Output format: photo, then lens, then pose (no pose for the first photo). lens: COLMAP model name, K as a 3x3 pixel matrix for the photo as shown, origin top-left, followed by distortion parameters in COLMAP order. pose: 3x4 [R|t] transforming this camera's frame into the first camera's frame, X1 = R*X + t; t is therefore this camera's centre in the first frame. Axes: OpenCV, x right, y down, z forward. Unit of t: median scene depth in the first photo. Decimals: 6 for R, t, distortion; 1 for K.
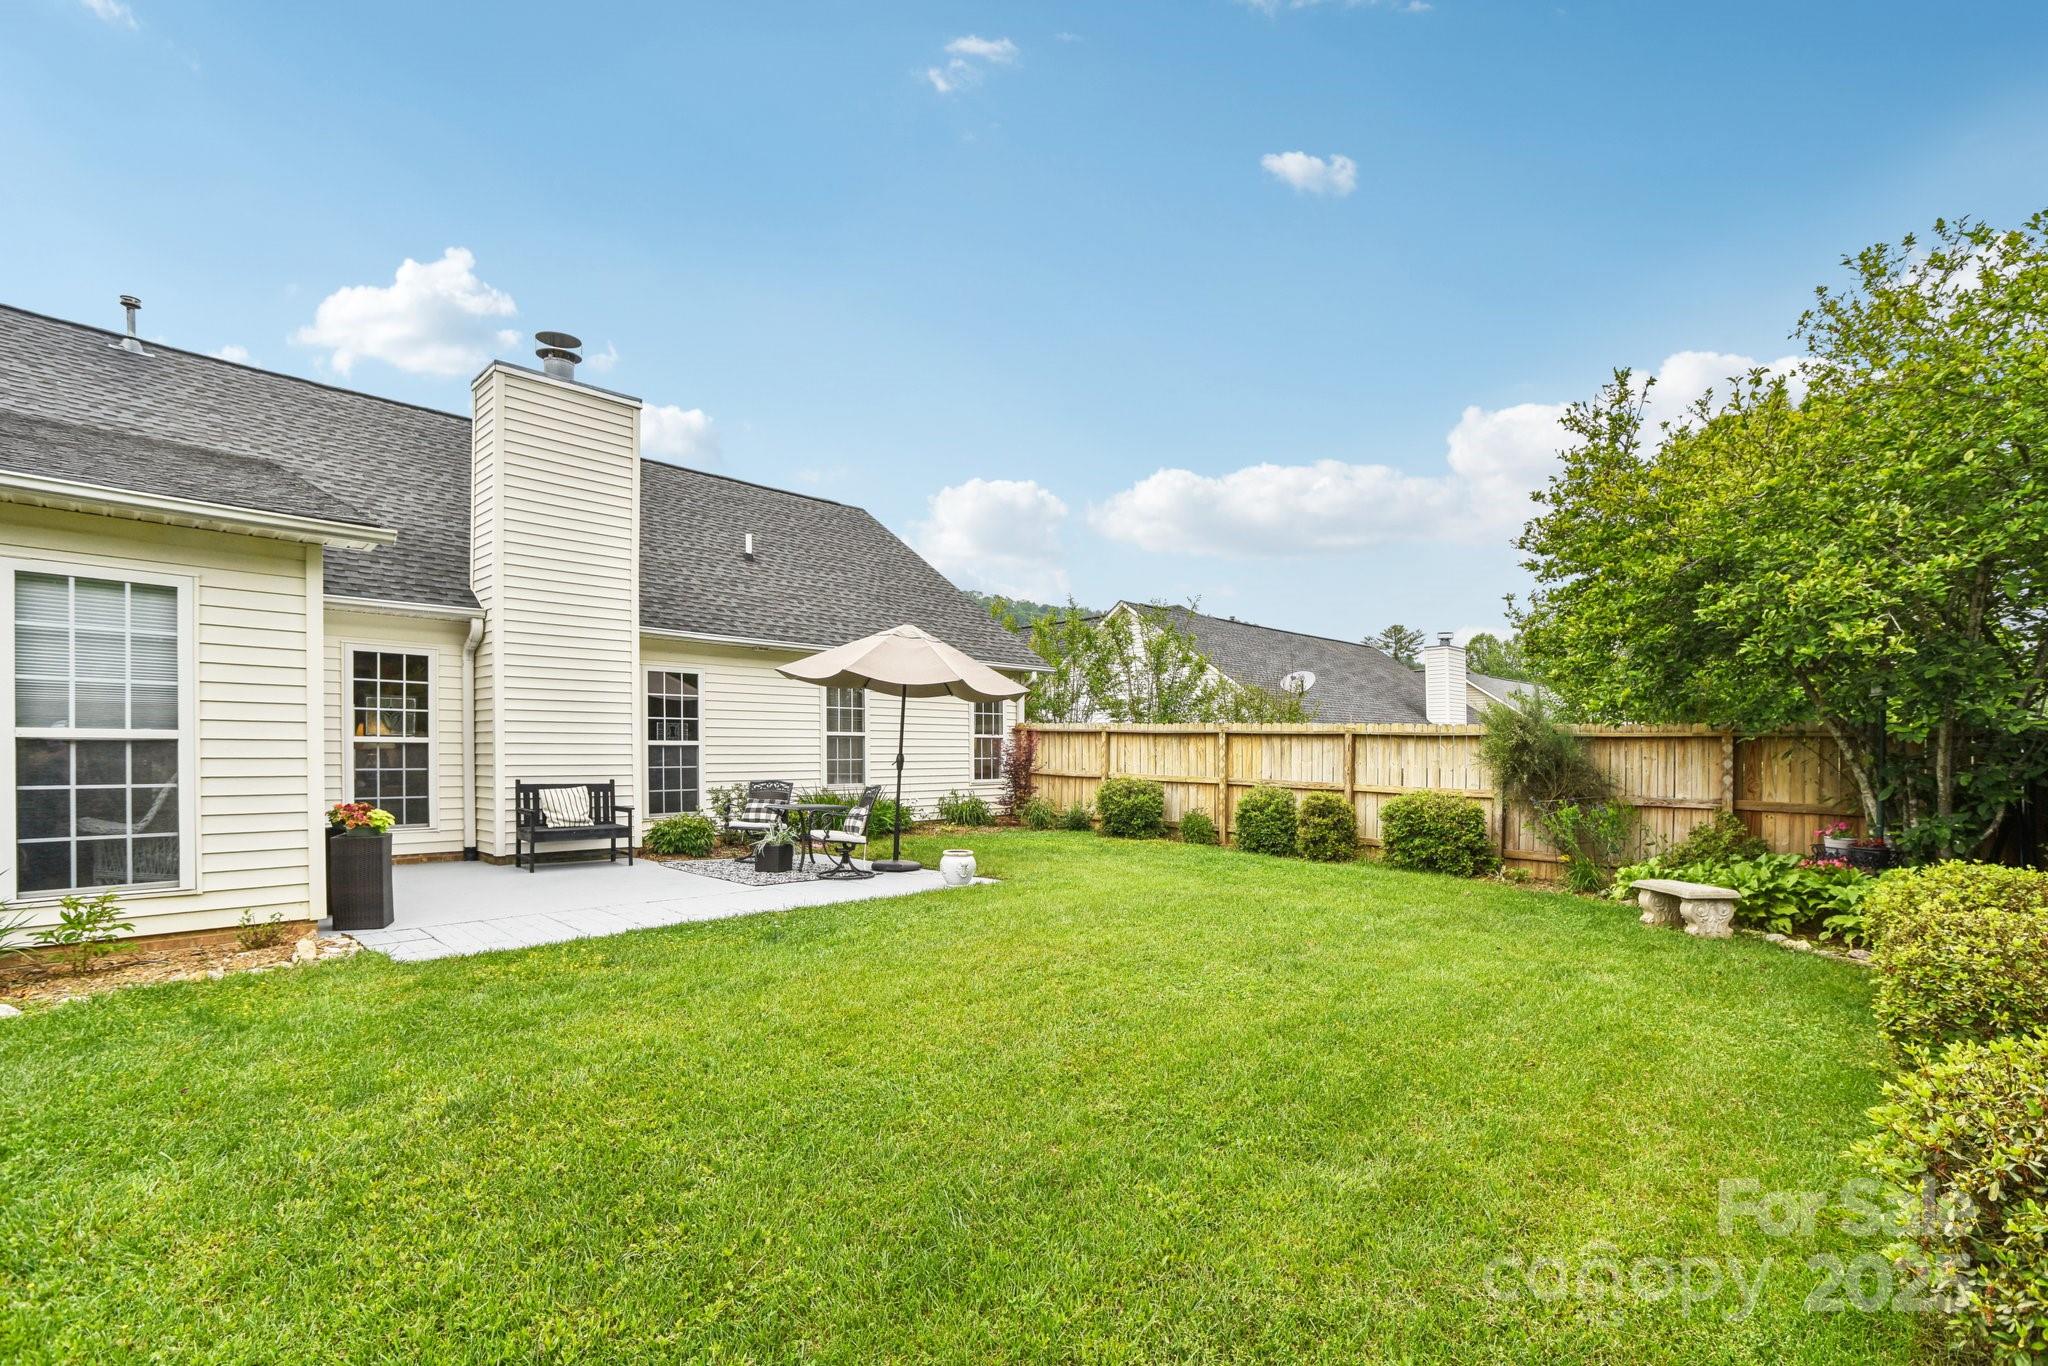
lens RADIAL K [[883.6, 0, 1025.3], [0, 883.6, 759.2], [0, 0, 1]] dist [-0.037042, 0.000366]
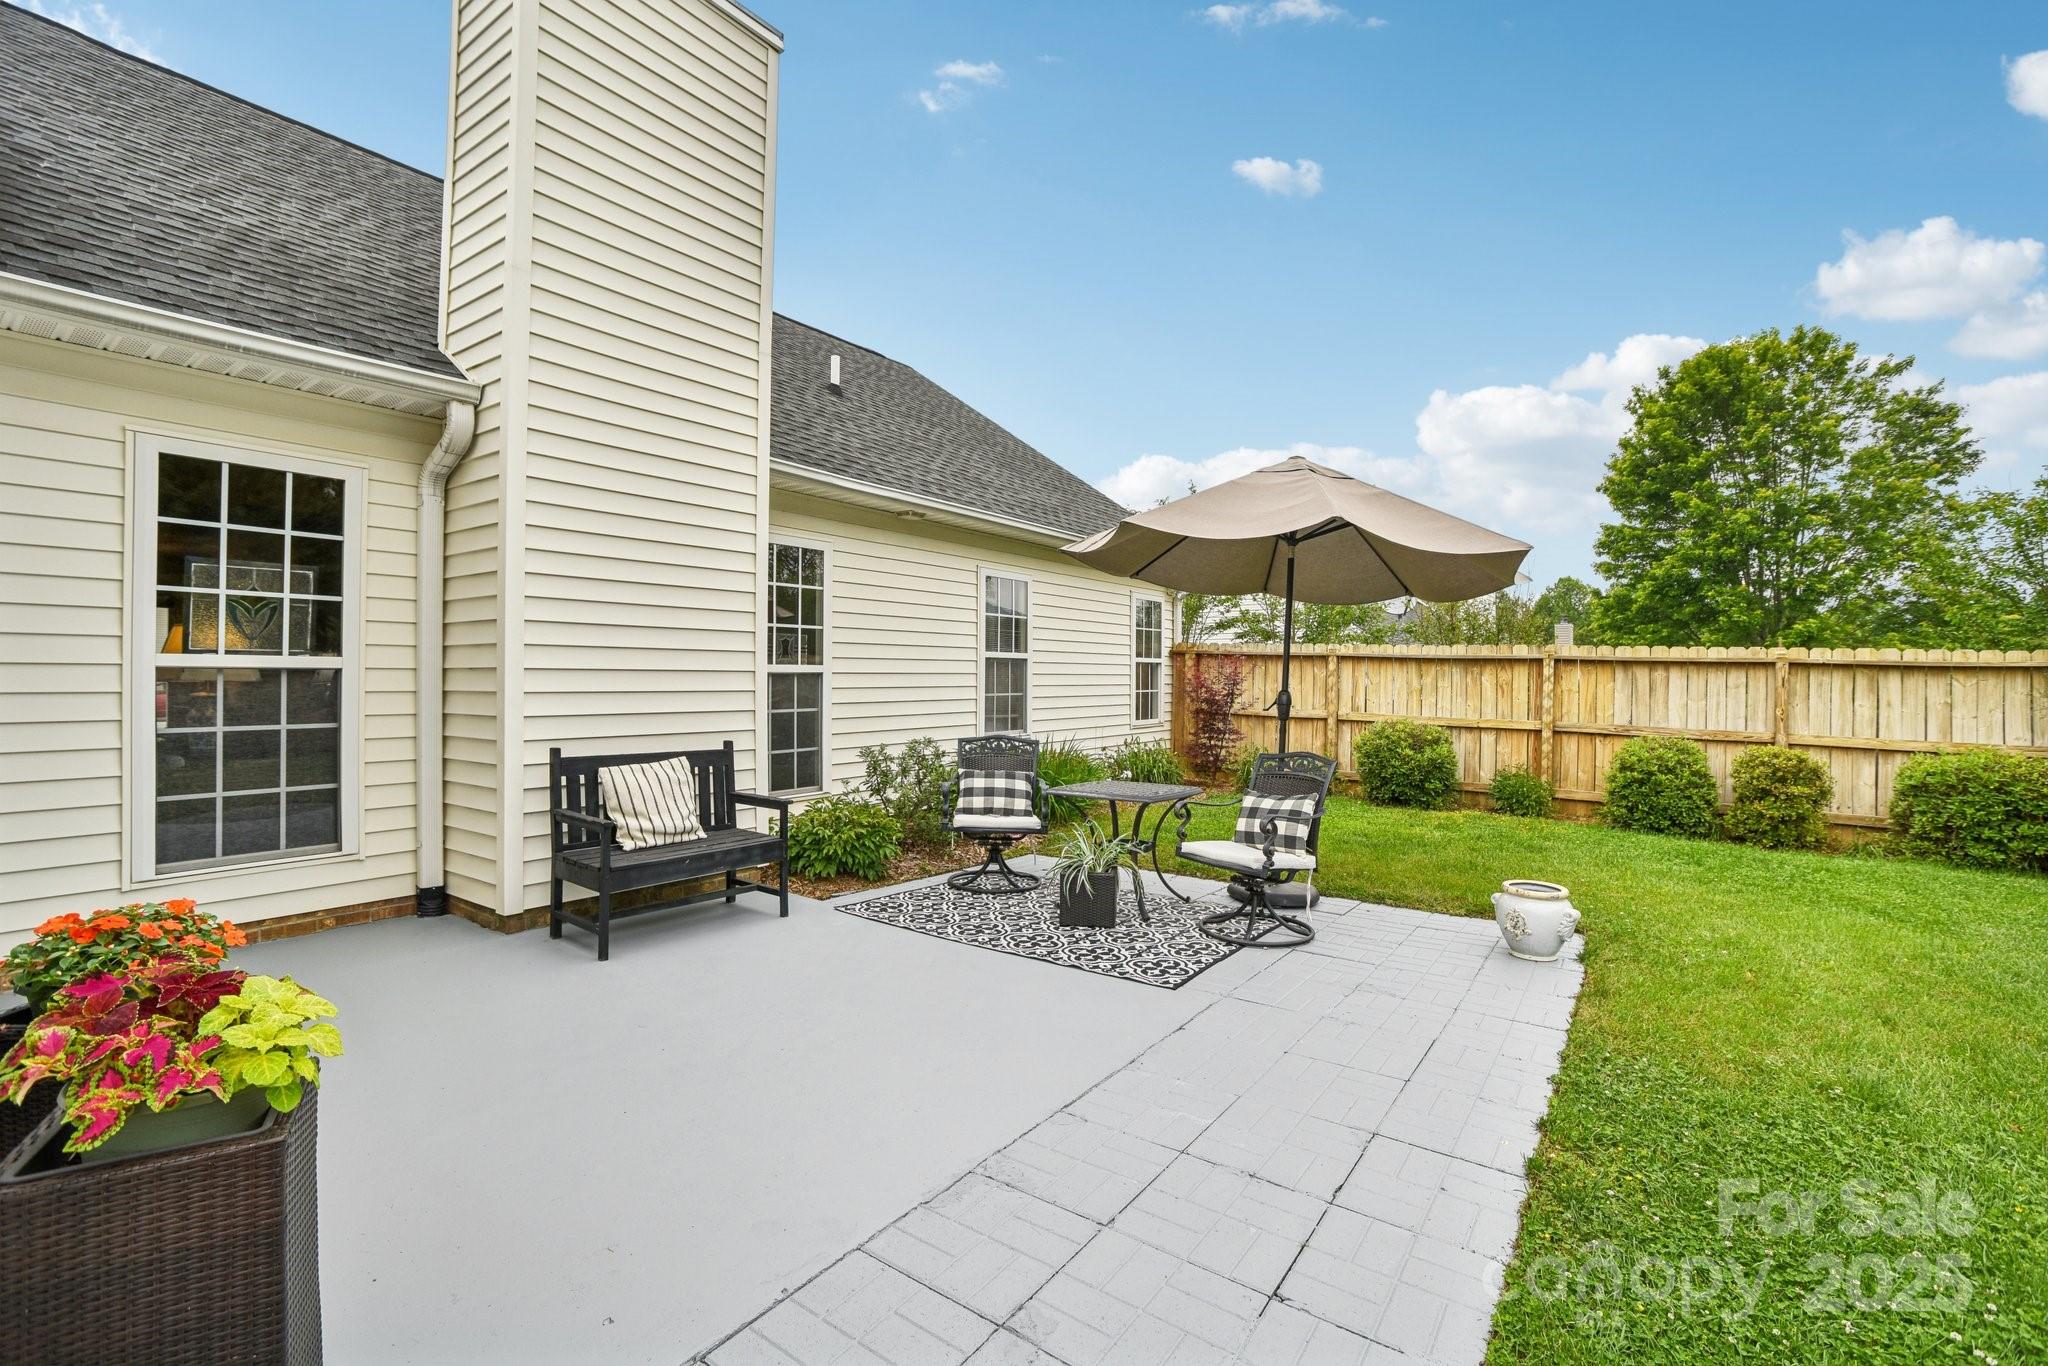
lens RADIAL K [[886.9, 0, 1043.3], [0, 886.9, 670.1], [0, 0, 1]] dist [-0.018784, 0.000746]
pose [[0.986945, 0.006672, 0.160919, -0.360217], [-0.004935, 0.999925, -0.011197, -0.013451], [-0.160982, 0.010256, 0.986904, 0.439273]]
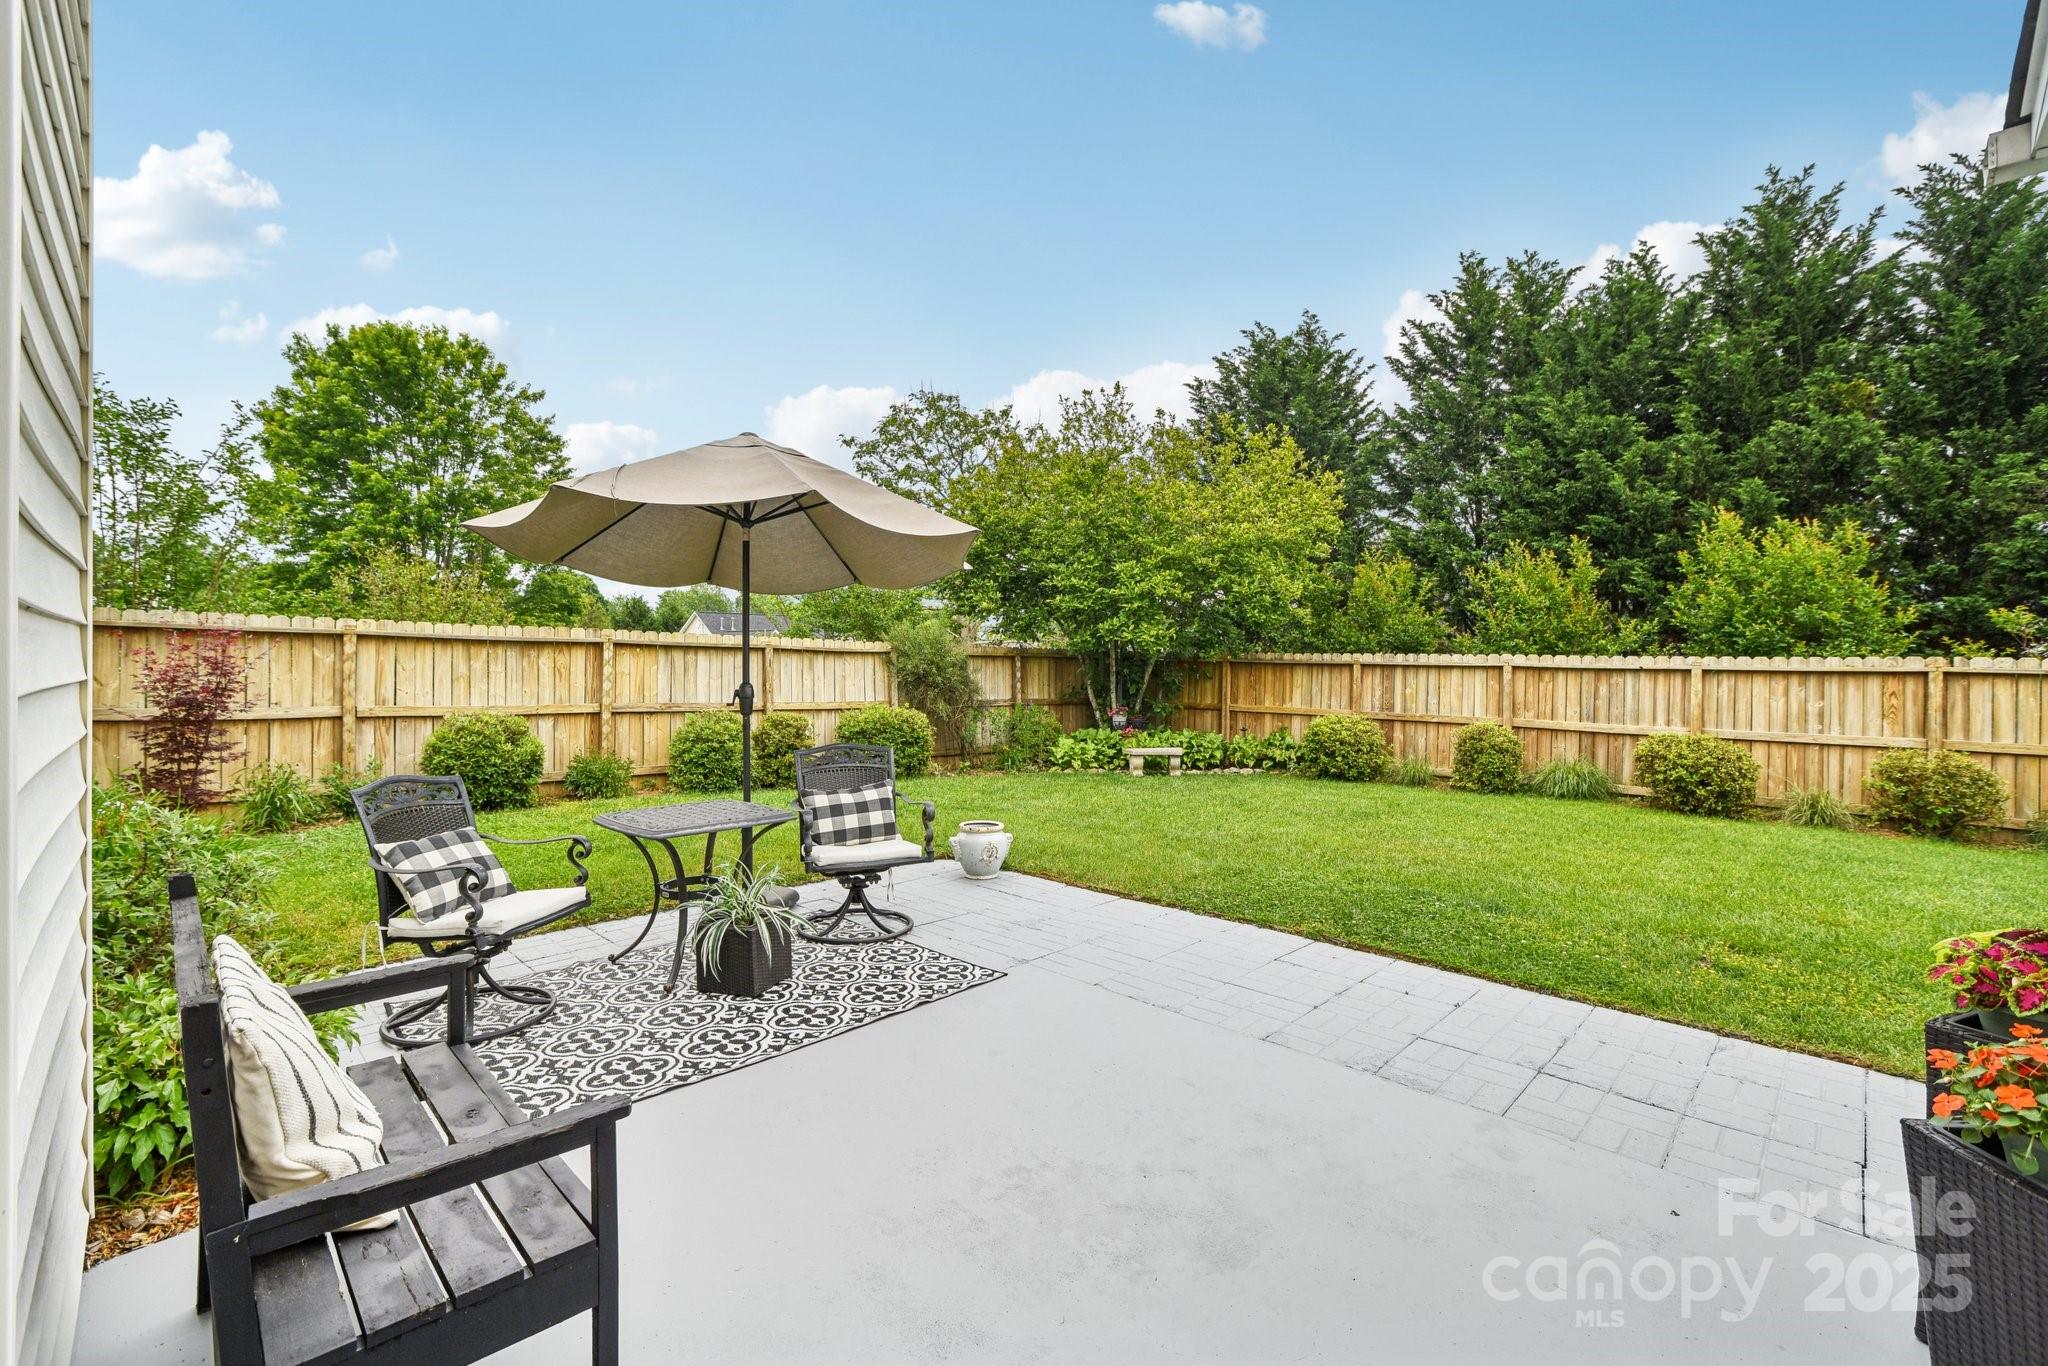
lens RADIAL K [[912.1, 0, 1021.5], [0, 912.1, 650.0], [0, 0, 1]] dist [-0.022153, 0.000233]
pose [[0.003455, 0.005851, 0.999977, -0.646132], [0.002818, 0.999979, -0.005861, -0.022449], [-0.999990, 0.002838, 0.003439, 0.795319]]
